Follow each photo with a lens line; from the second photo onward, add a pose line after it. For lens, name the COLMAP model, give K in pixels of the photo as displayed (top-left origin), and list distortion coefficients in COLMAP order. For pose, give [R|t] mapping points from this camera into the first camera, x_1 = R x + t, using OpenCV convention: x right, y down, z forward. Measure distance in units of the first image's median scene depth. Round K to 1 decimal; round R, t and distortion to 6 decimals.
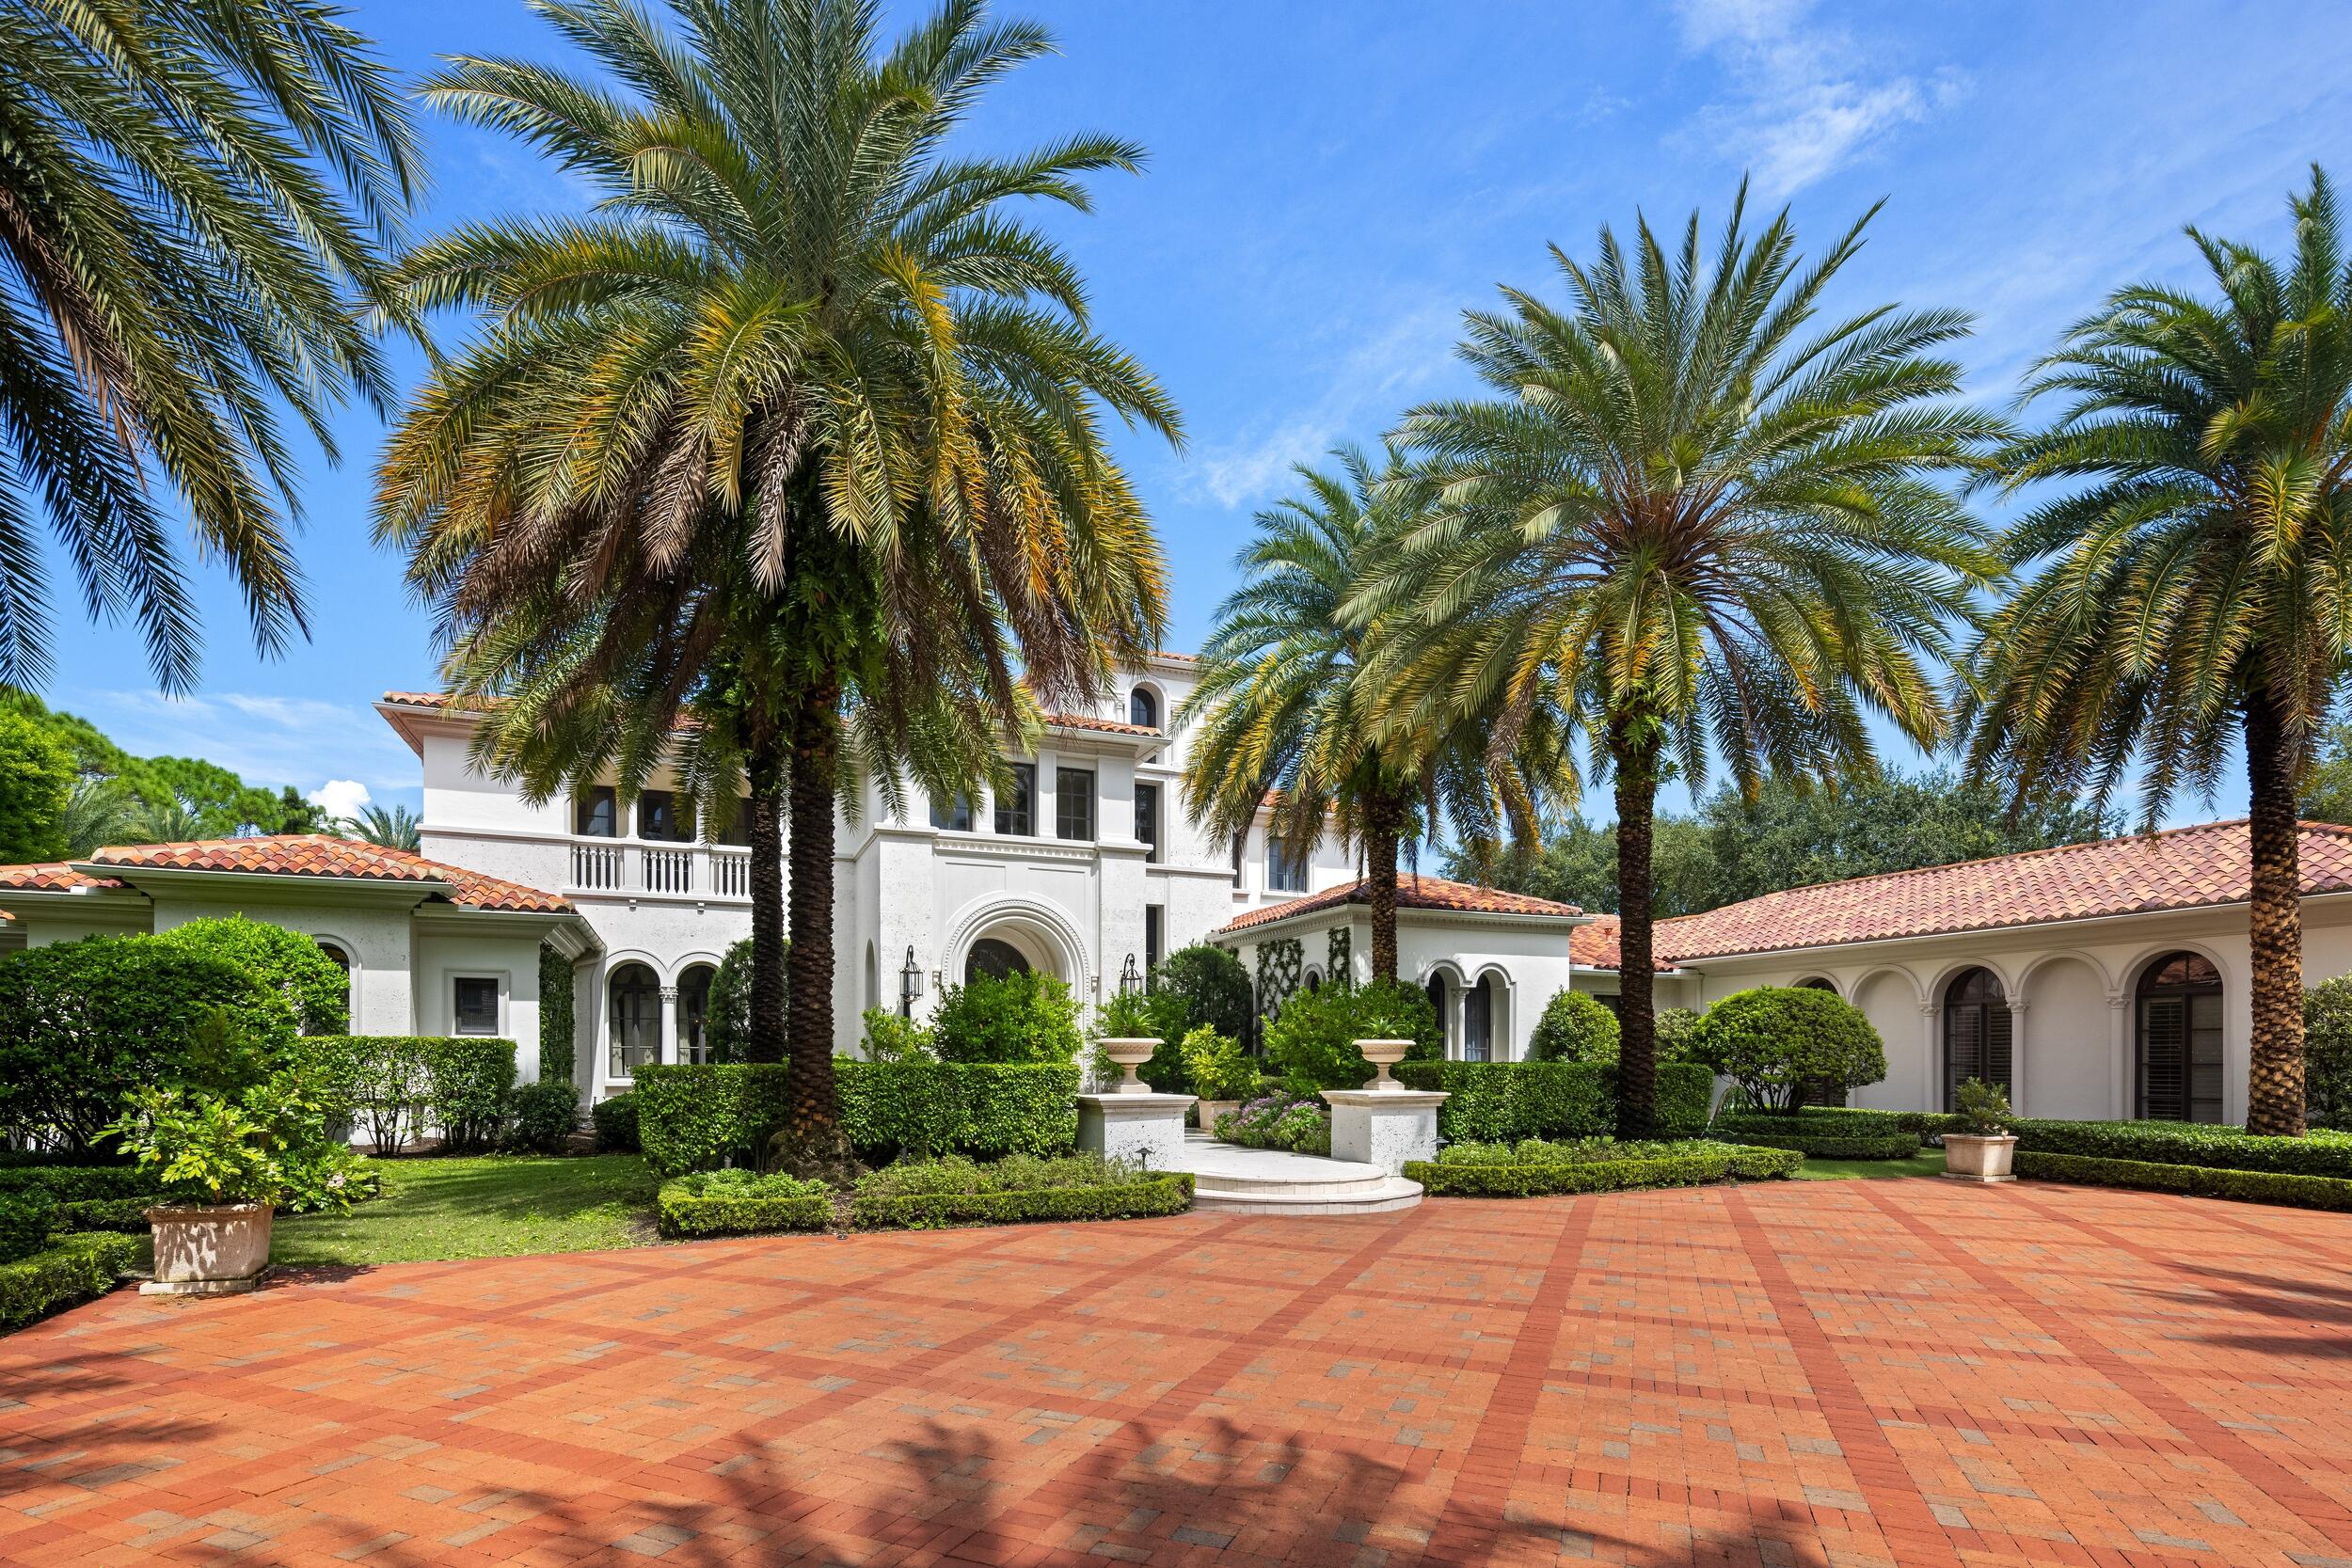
lens RADIAL K [[1144.2, 0, 1162.0], [0, 1144.2, 1037.8], [0, 0, 1]] dist [-0.002891, -0.000836]
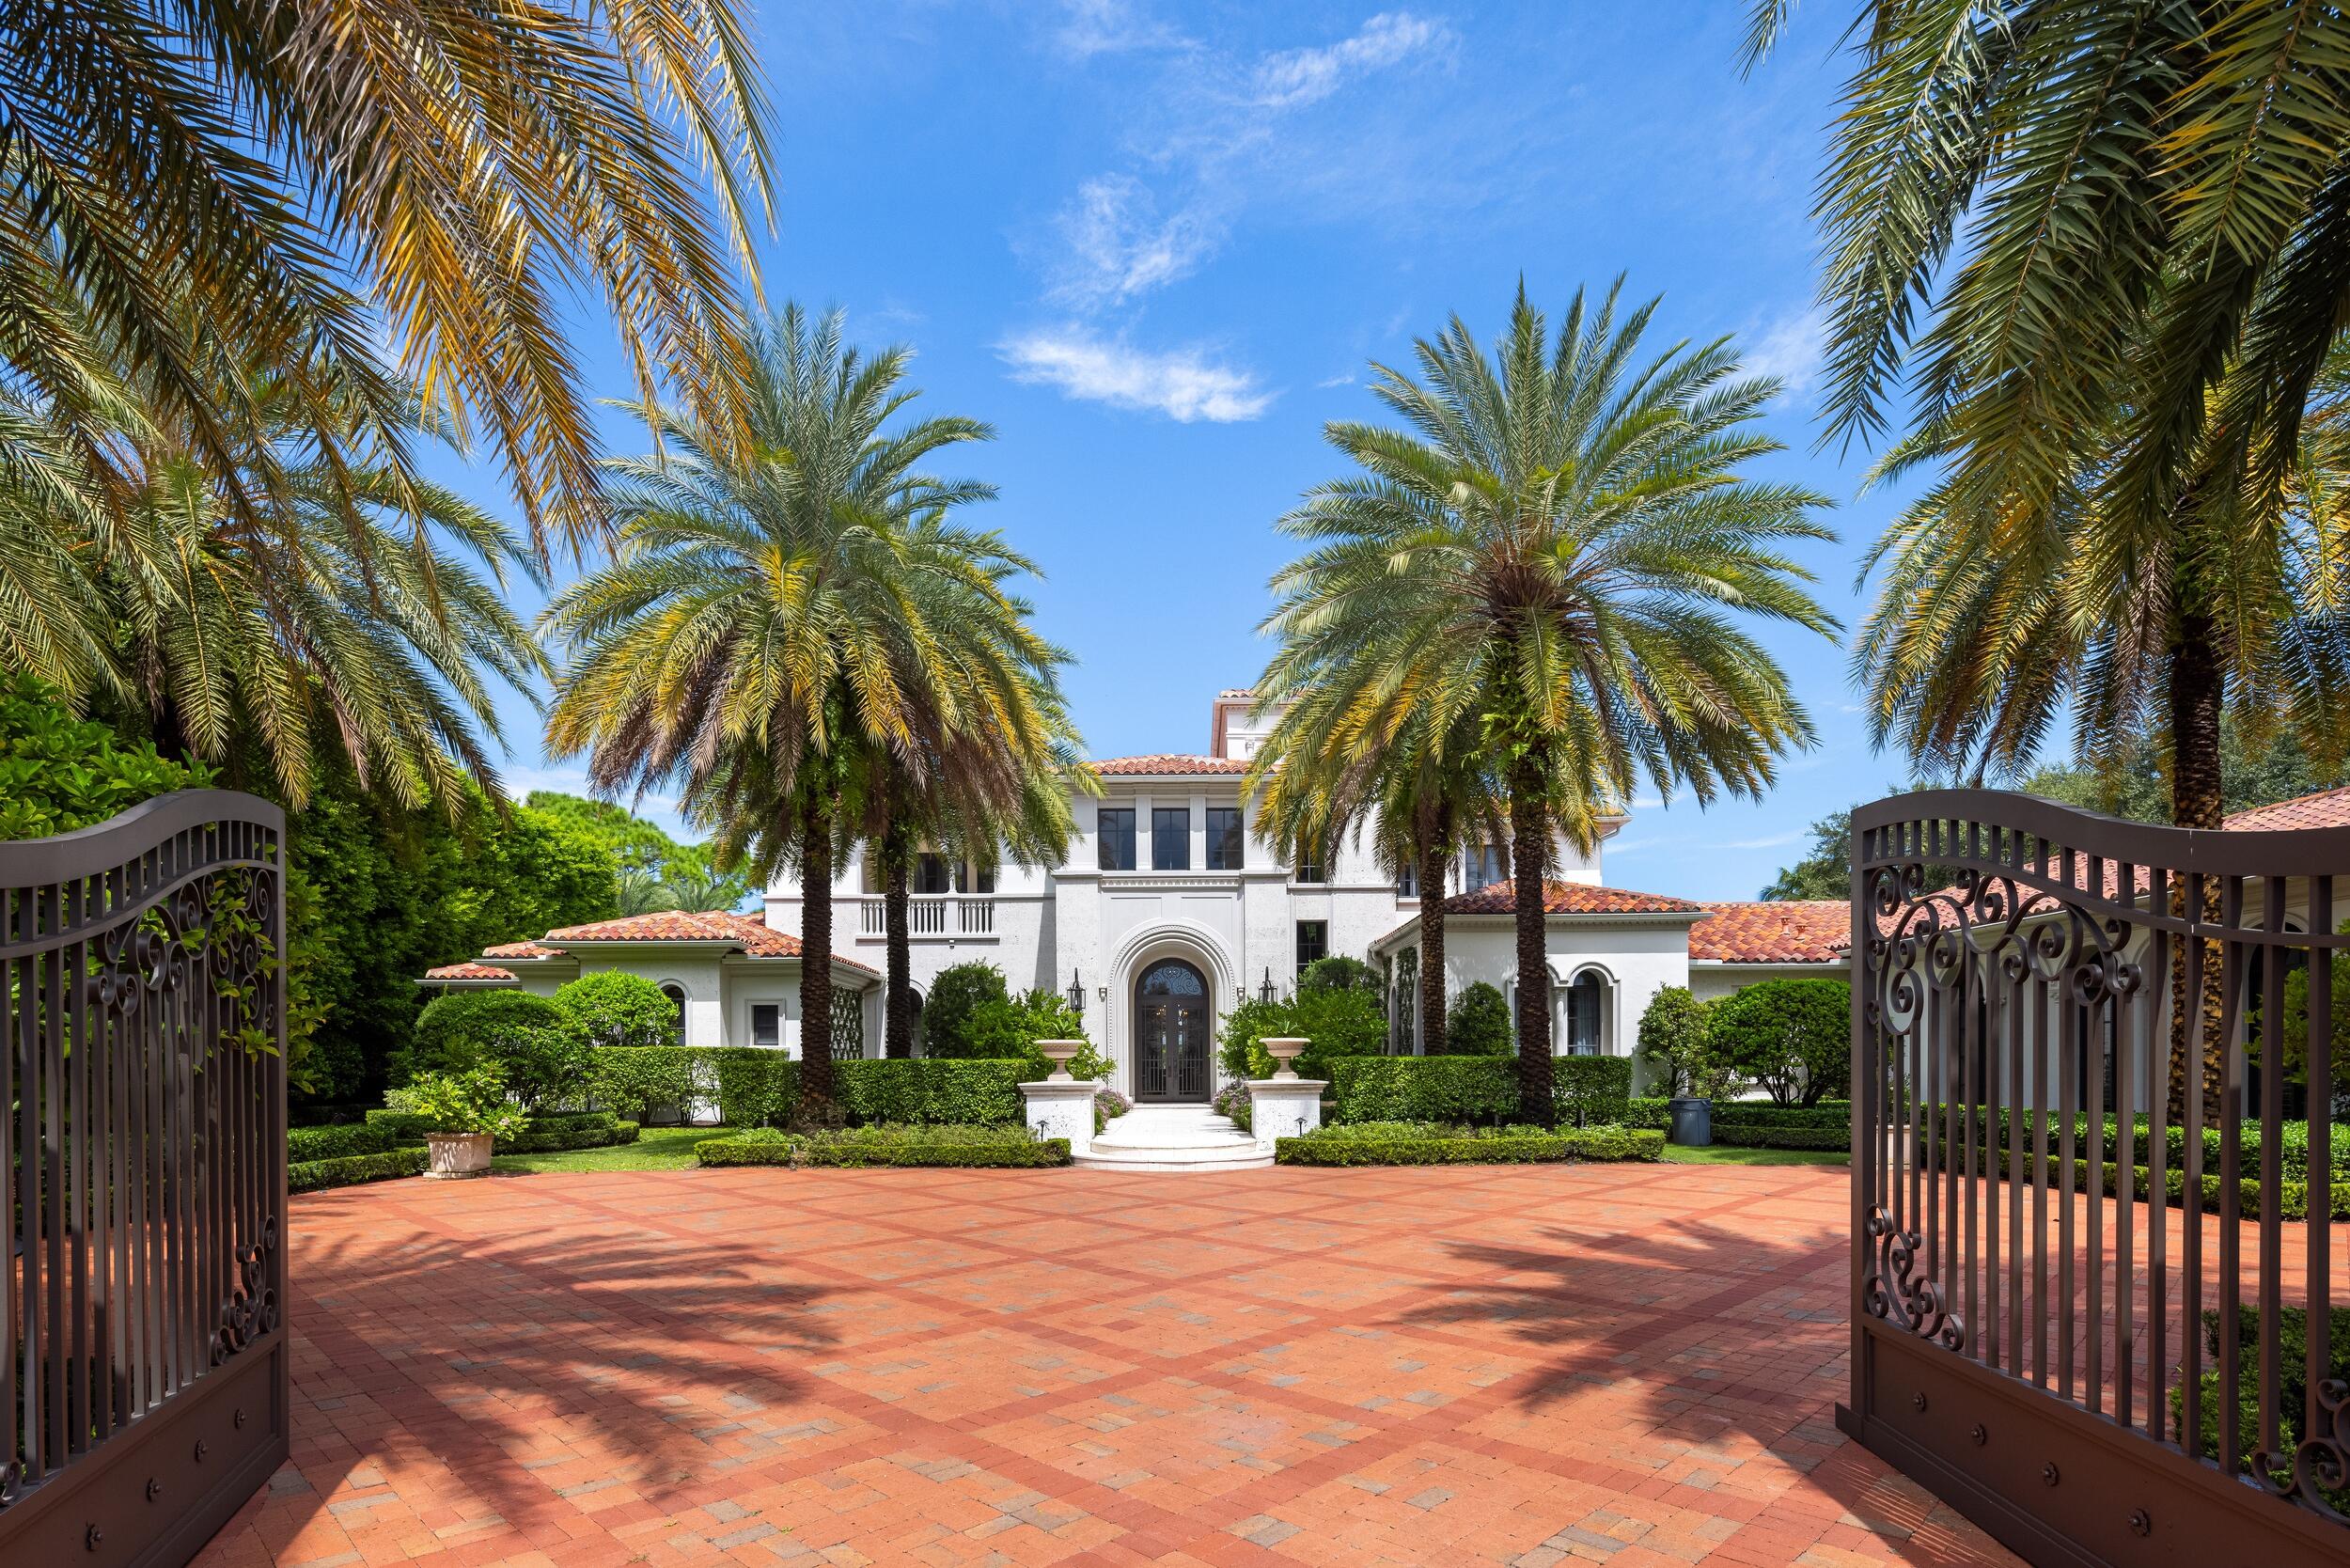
lens RADIAL K [[1143.3, 0, 1161.0], [0, 1143.3, 1037.7], [0, 0, 1]] dist [-0.002891, -0.000836]
pose [[0.924122, -0.015868, -0.381768, 0.335739], [0.014102, 0.999873, -0.007422, 0.005241], [0.381838, 0.001475, 0.924228, -0.108392]]
